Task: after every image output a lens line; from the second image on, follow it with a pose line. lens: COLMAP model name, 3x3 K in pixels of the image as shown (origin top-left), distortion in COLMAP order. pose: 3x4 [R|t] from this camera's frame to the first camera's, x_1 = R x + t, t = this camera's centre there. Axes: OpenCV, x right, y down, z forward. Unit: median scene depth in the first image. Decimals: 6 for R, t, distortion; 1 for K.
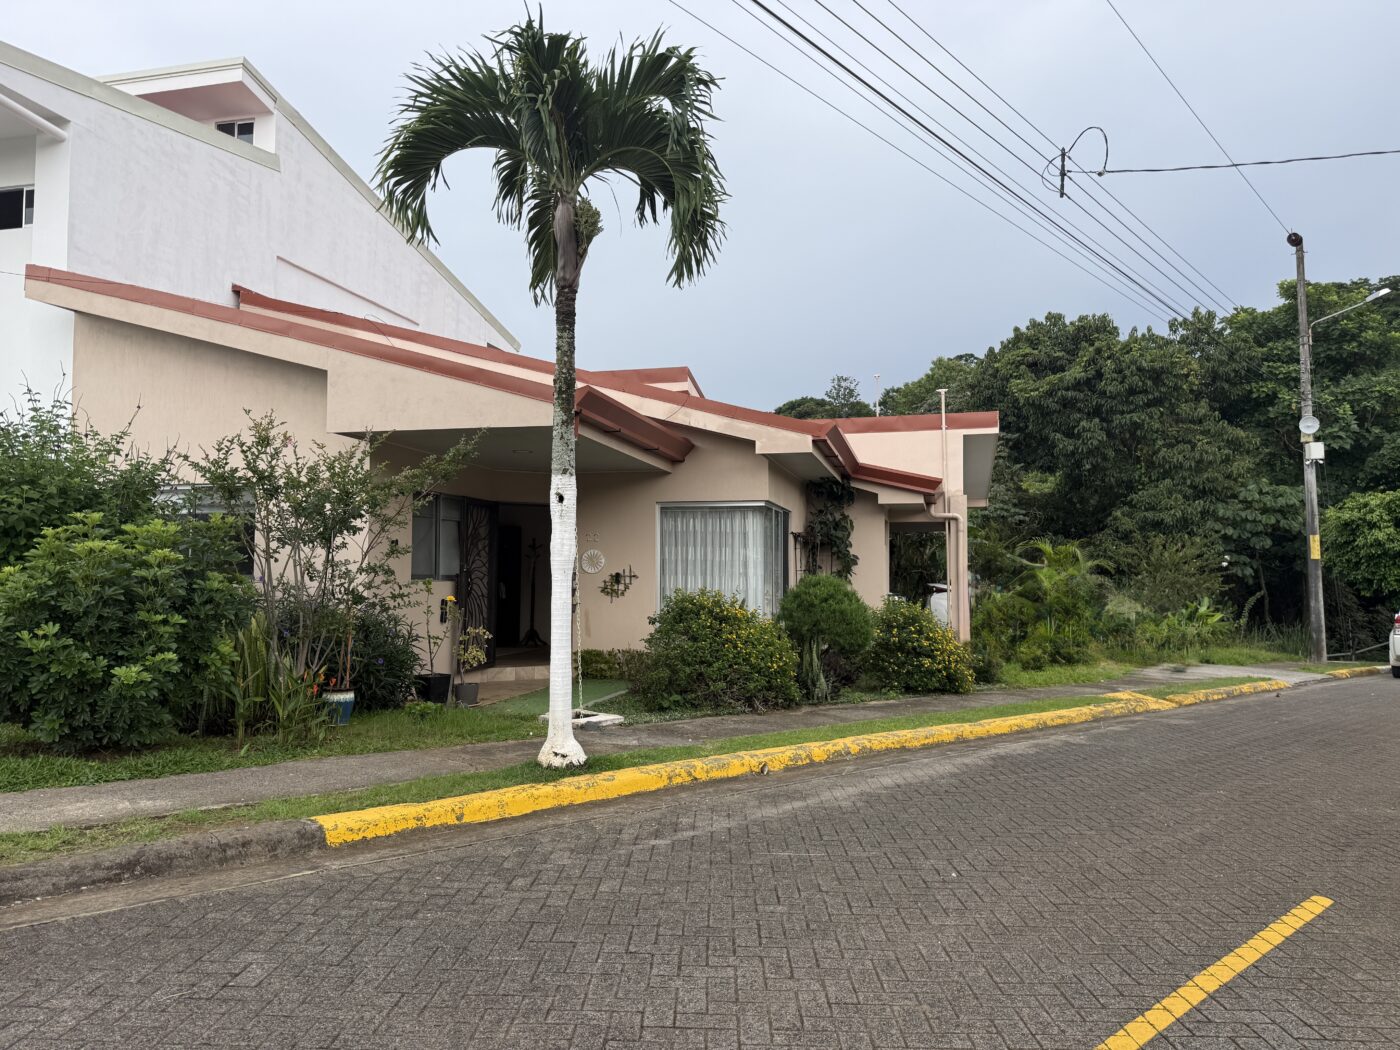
lens RADIAL K [[986.8, 0, 699.0], [0, 986.8, 519.3], [0, 0, 1]] dist [0.101605, -0.135072]
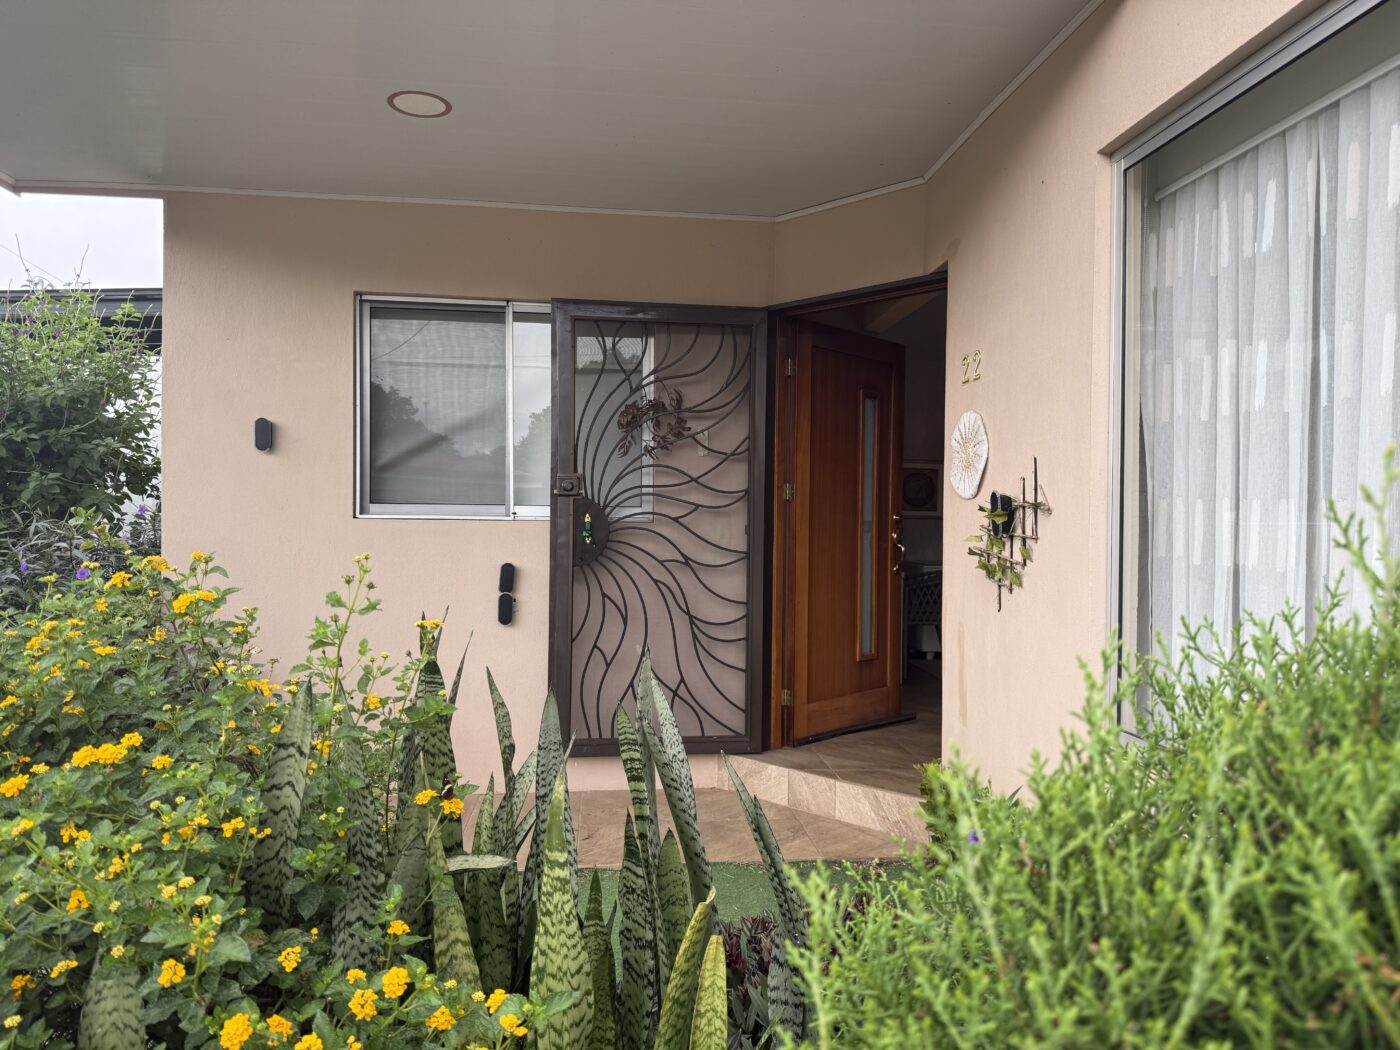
lens RADIAL K [[986.8, 0, 699.0], [0, 986.8, 519.3], [0, 0, 1]] dist [0.101605, -0.135072]
pose [[0.321469, -0.000334, -0.946920, 0.113274], [0.046882, 0.998779, 0.015563, 0.045558], [0.945759, -0.049397, 0.321092, 0.725549]]
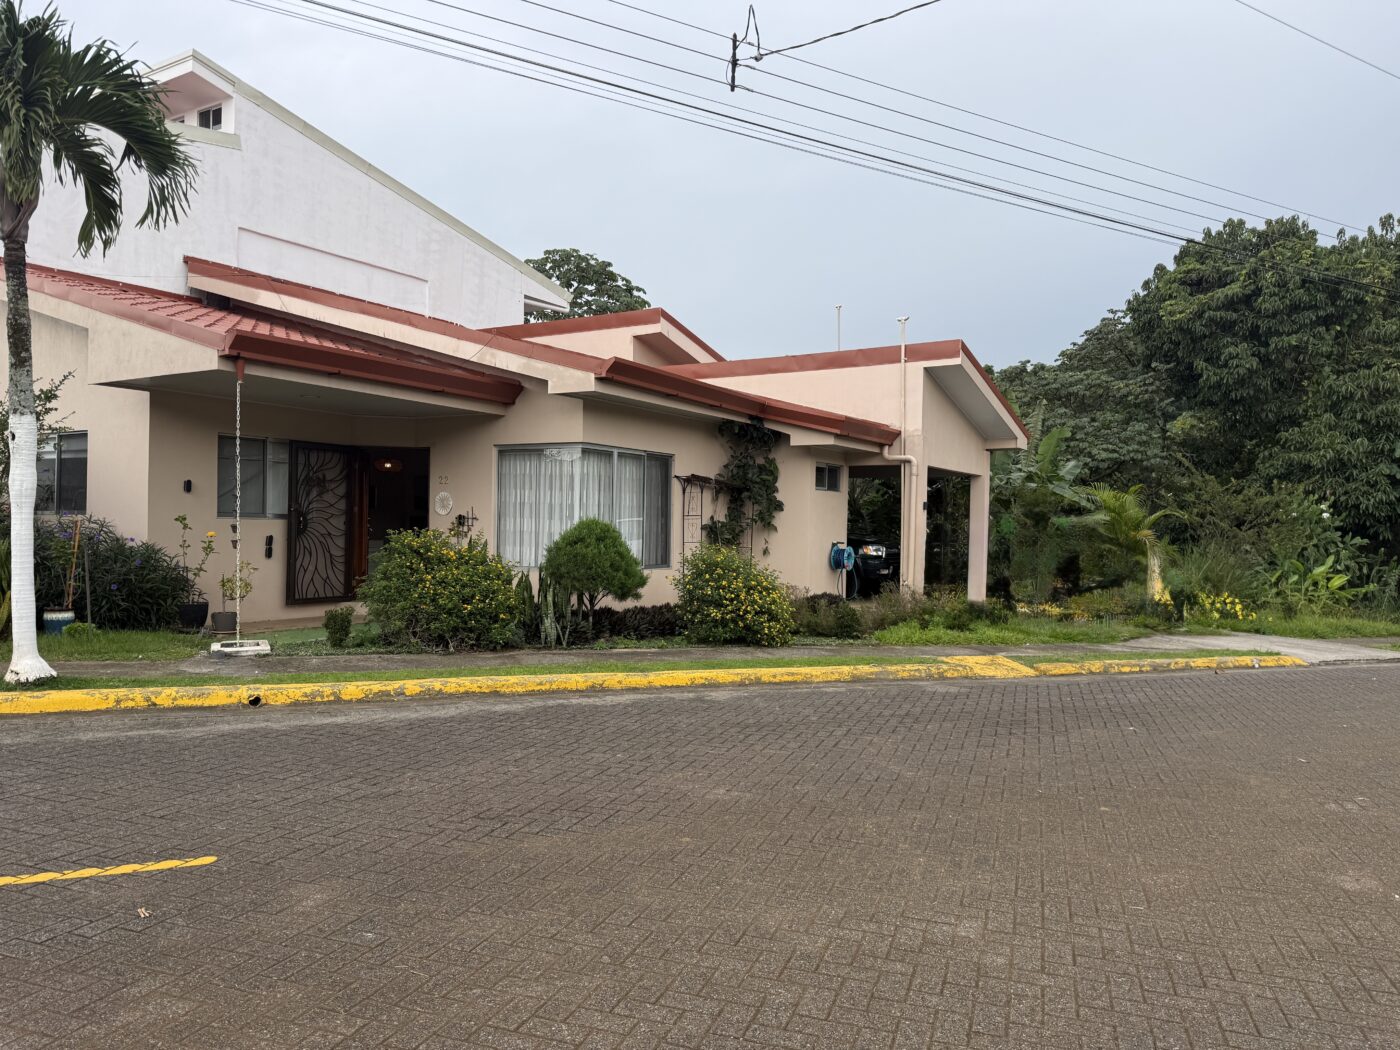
lens RADIAL K [[989.4, 0, 704.8], [0, 989.4, 527.3], [0, 0, 1]] dist [0.053690, -0.067016]
pose [[0.949074, 0.014656, -0.314712, 0.411547], [0.003664, 0.998337, 0.057540, 0.007745], [0.315032, -0.055762, 0.947441, 0.091537]]
